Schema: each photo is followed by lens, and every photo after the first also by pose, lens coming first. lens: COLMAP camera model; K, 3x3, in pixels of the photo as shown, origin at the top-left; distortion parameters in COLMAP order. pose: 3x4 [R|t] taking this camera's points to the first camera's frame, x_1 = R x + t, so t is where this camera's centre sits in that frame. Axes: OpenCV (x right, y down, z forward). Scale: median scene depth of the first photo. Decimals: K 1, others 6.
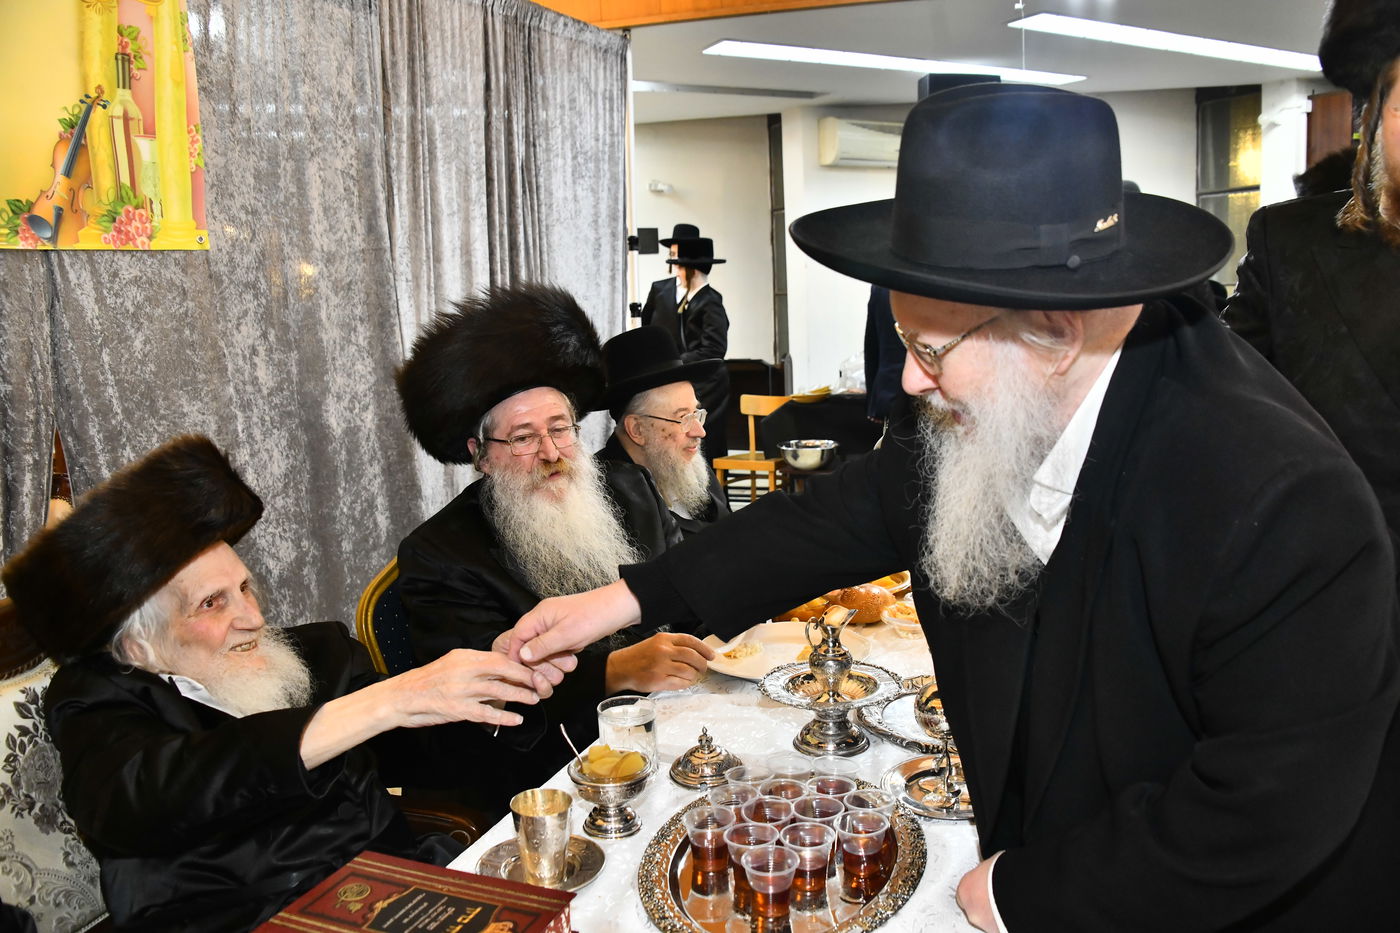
lens RADIAL K [[1106.2, 0, 704.4], [0, 1106.2, 469.1], [0, 0, 1]] dist [-0.141097, 0.071869]
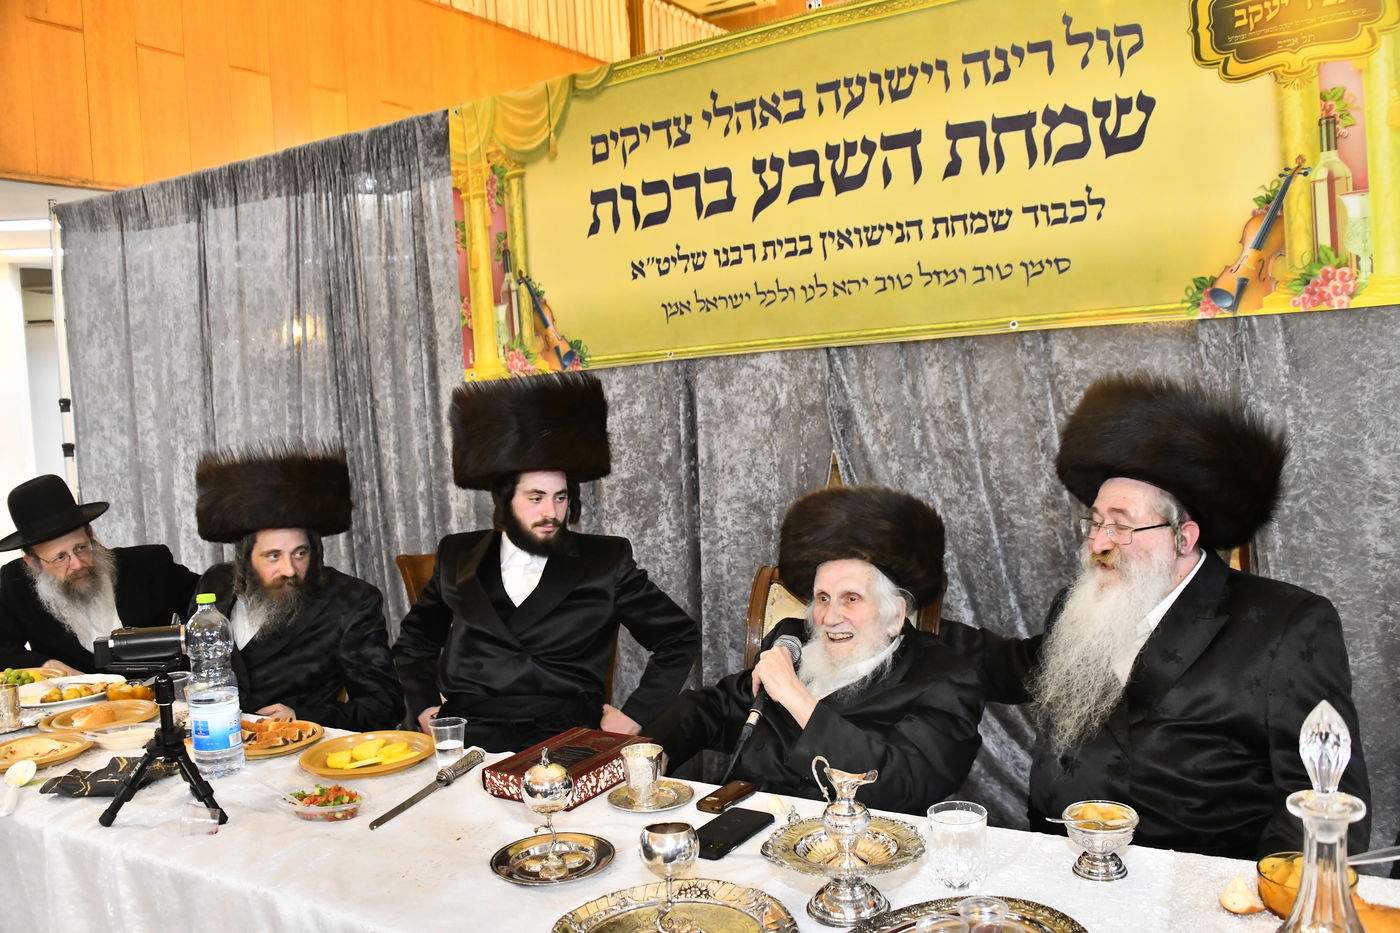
lens RADIAL K [[1086.6, 0, 719.5], [0, 1086.6, 477.3], [0, 0, 1]] dist [-0.147459, 0.072489]
pose [[-0.162455, 0.122762, -0.979049, 0.545371], [-0.092168, 0.986004, 0.138927, -0.128953], [0.982402, 0.112806, -0.148867, 0.578162]]
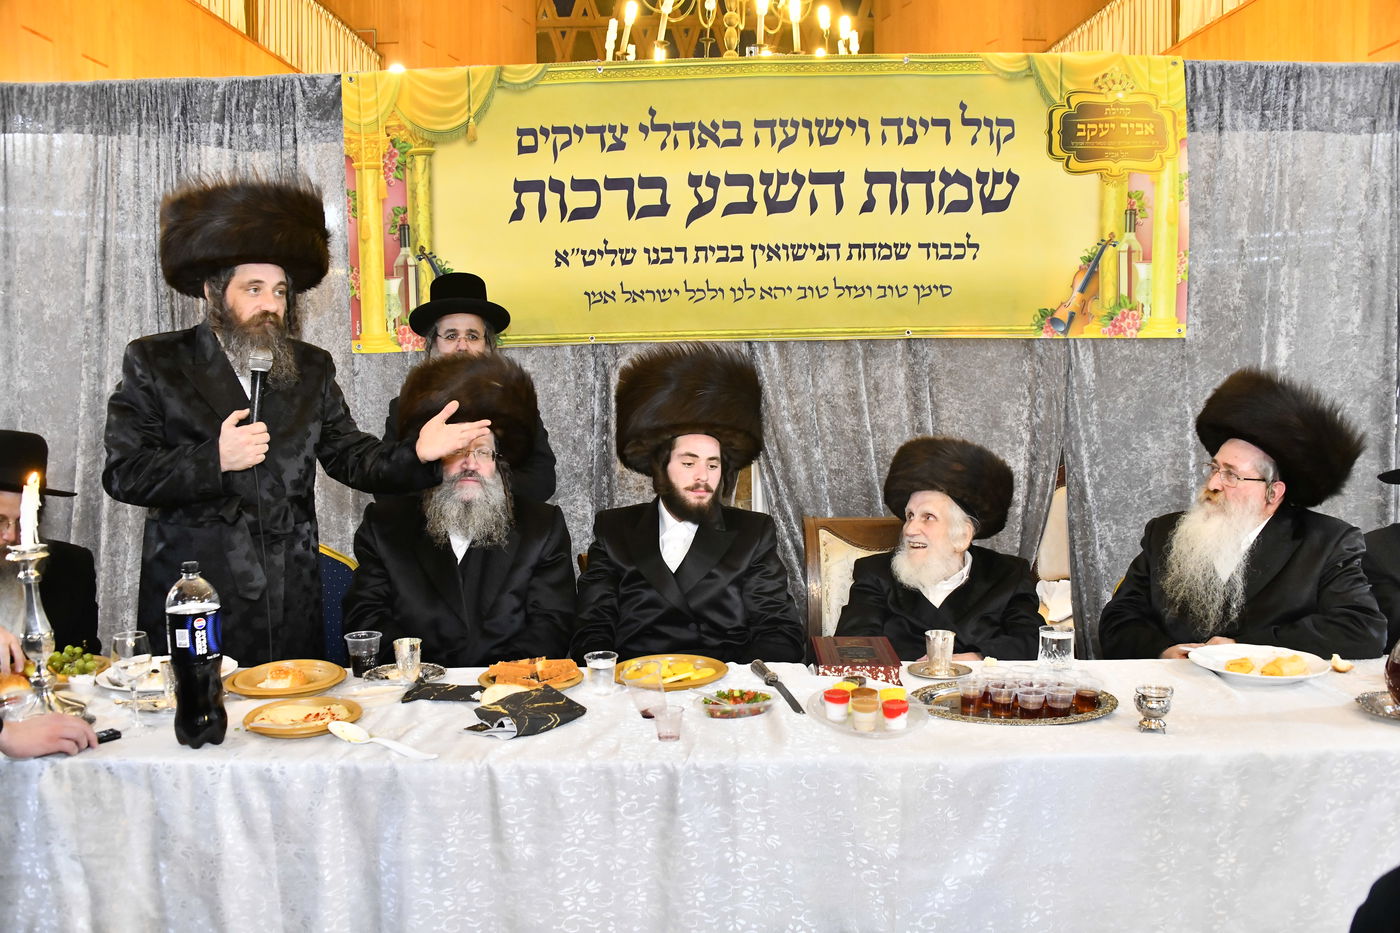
lens RADIAL K [[1100.5, 0, 706.9], [0, 1100.5, 483.6], [0, 0, 1]] dist [-0.148224, 0.072560]
pose [[0.333552, 0.125818, -0.934298, 0.694325], [-0.151117, 0.985374, 0.078746, -0.032343], [0.930541, 0.114922, 0.347687, -0.056295]]
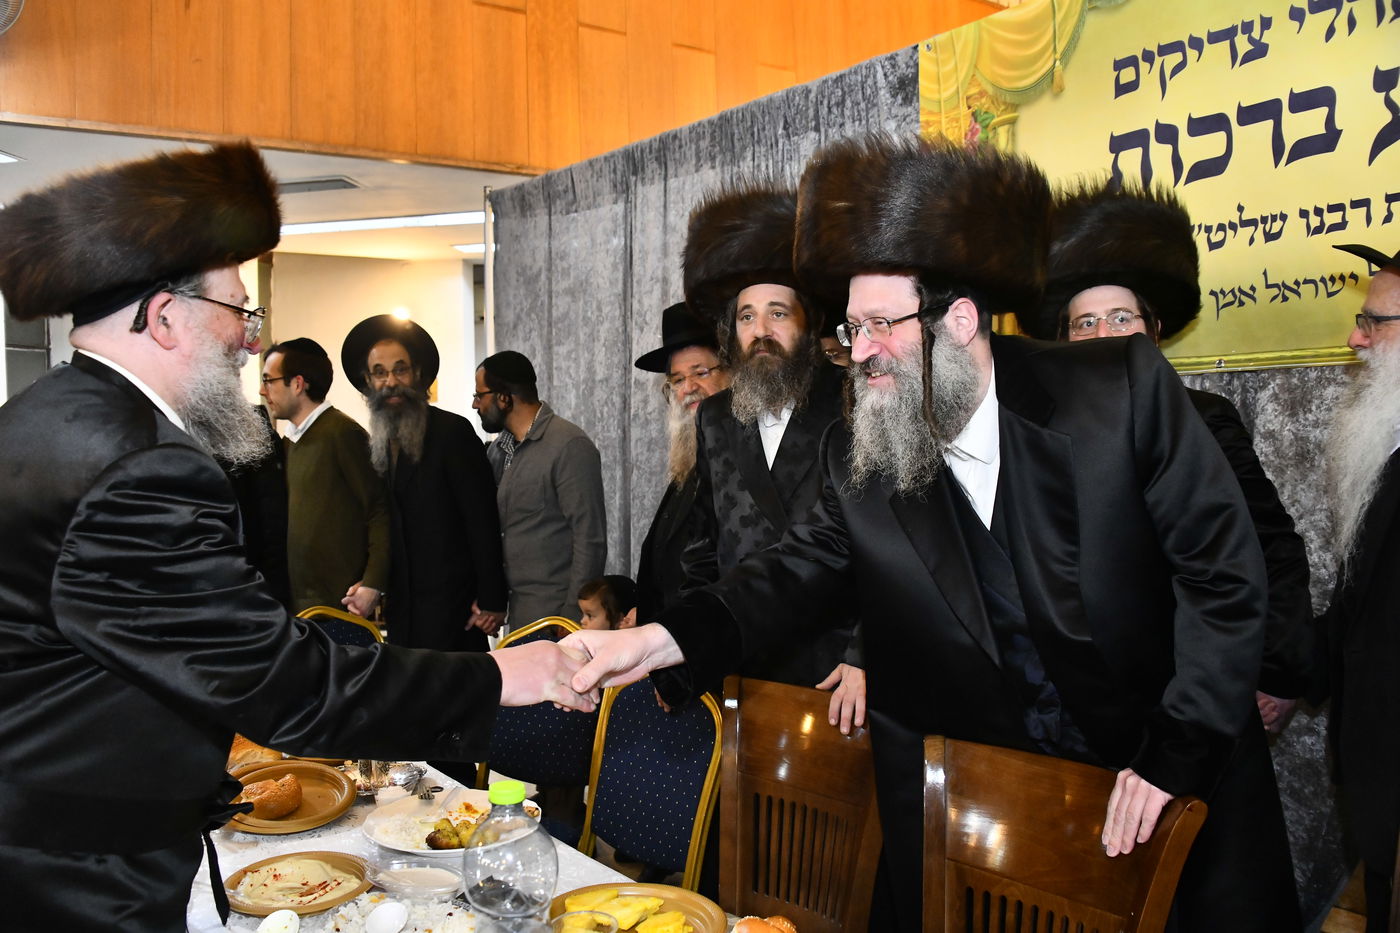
lens RADIAL K [[1105.4, 0, 704.4], [0, 1105.4, 483.2], [0, 0, 1]] dist [-0.163779, 0.092802]
pose [[-0.543992, 0.074886, -0.835742, 0.236070], [-0.105810, 0.981937, 0.156859, -0.081978], [0.832392, 0.173759, -0.526242, 0.431909]]
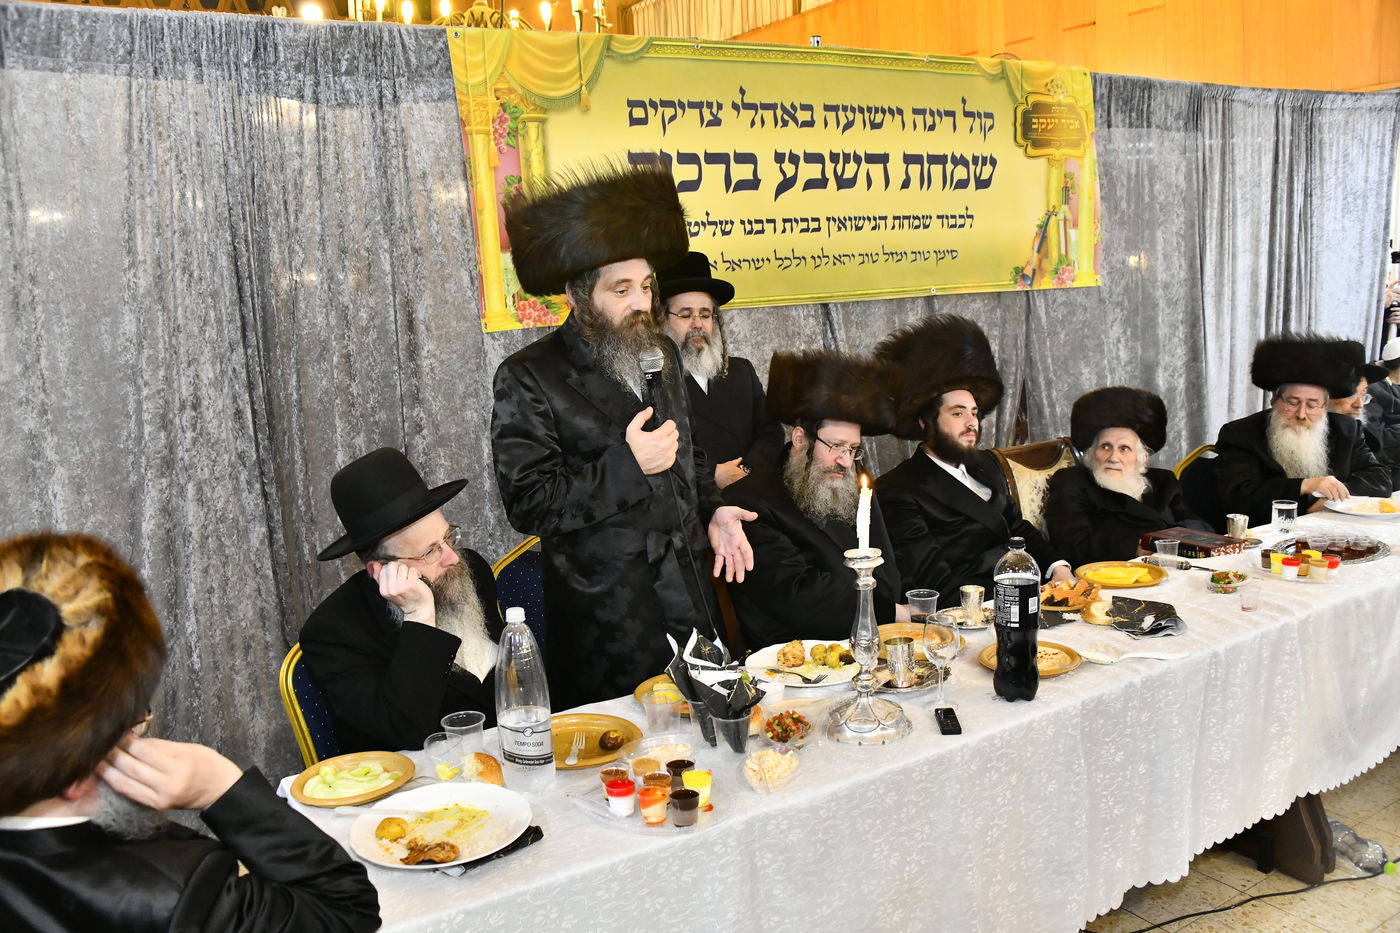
lens RADIAL K [[1100.5, 0, 706.9], [0, 1100.5, 483.6], [0, 0, 1]] dist [-0.148224, 0.072560]
pose [[0.764734, 0.106797, -0.635434, 0.247336], [-0.075011, 0.994219, 0.076823, 0.045638], [0.639965, -0.011084, 0.768324, -0.914018]]
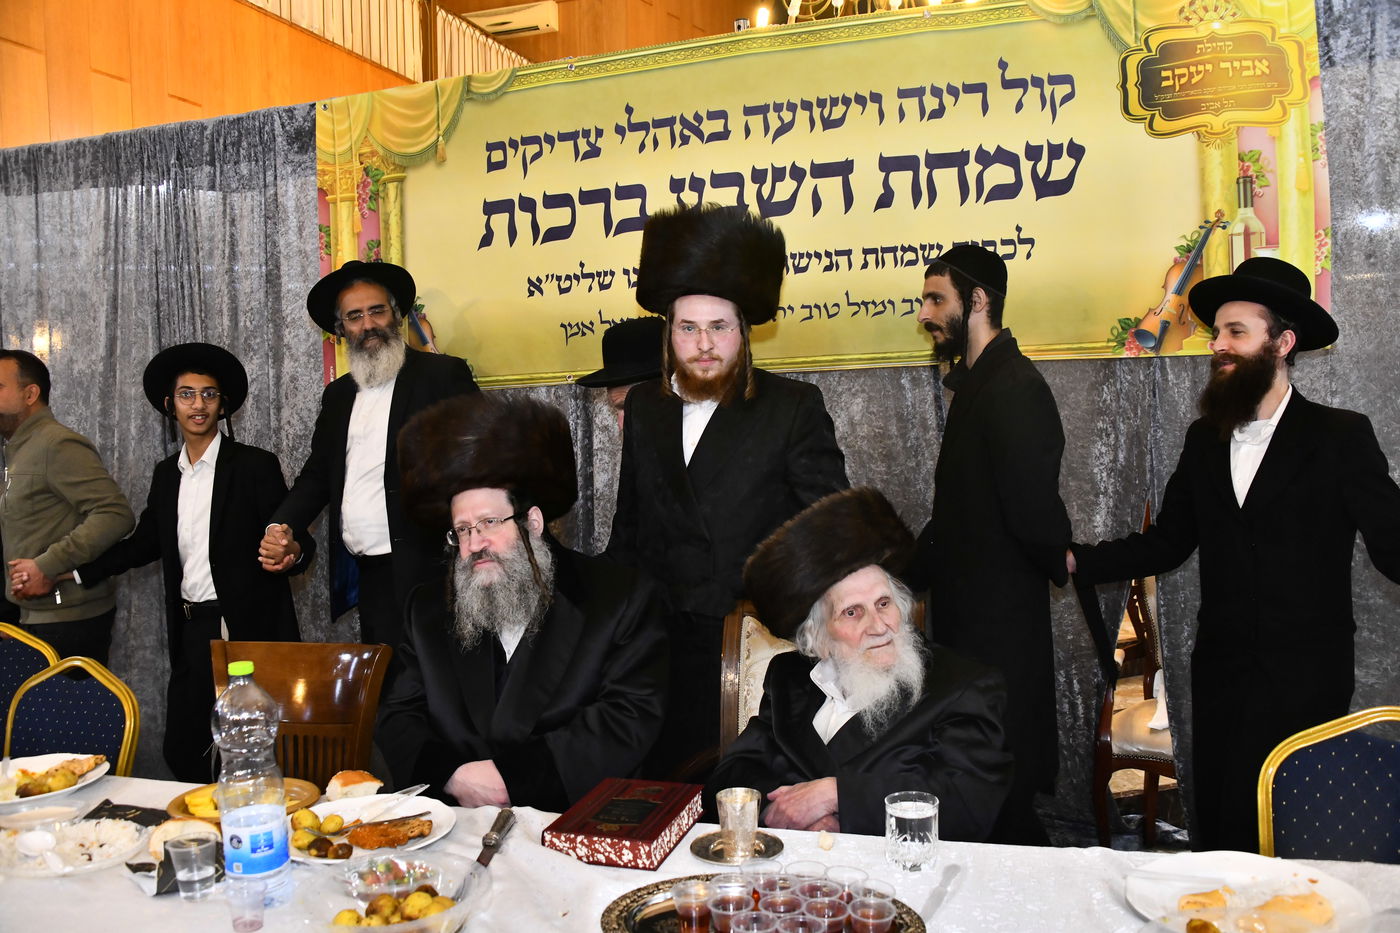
lens RADIAL K [[1105.4, 0, 704.4], [0, 1105.4, 483.2], [0, 0, 1]] dist [-0.163779, 0.092802]
pose [[0.067836, 0.083926, -0.994160, 0.522242], [-0.129919, 0.988714, 0.074601, -0.080629], [0.989201, 0.124100, 0.077974, 0.370157]]
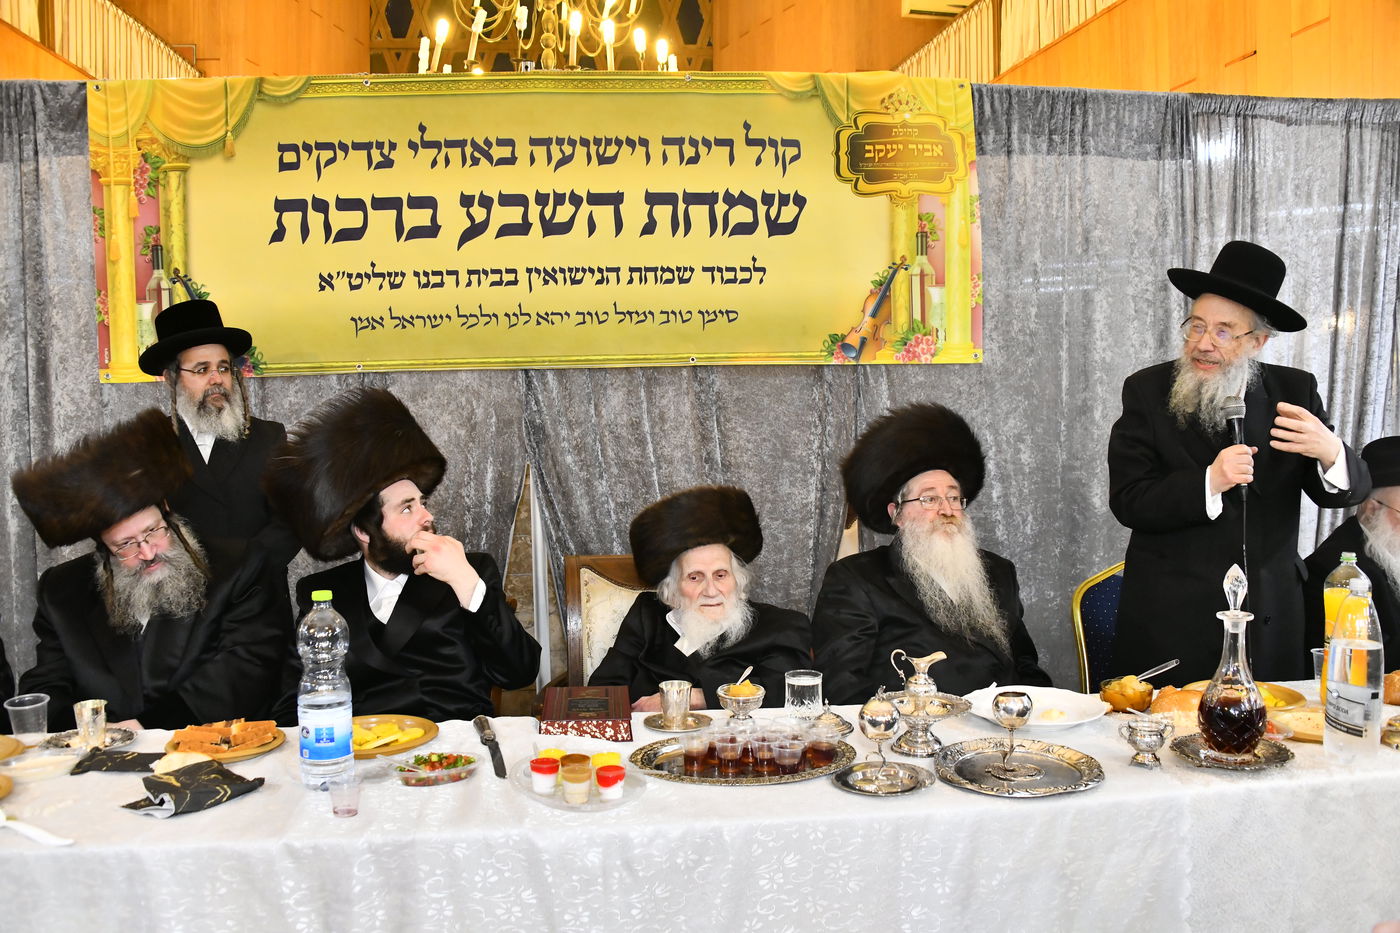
lens RADIAL K [[1100.5, 0, 706.9], [0, 1100.5, 483.6], [0, 0, 1]] dist [-0.148224, 0.072560]
pose [[0.449743, 0.098221, -0.887741, 0.672743], [-0.146263, 0.988616, 0.035283, -0.052204], [0.881101, 0.113975, 0.458989, 0.067786]]
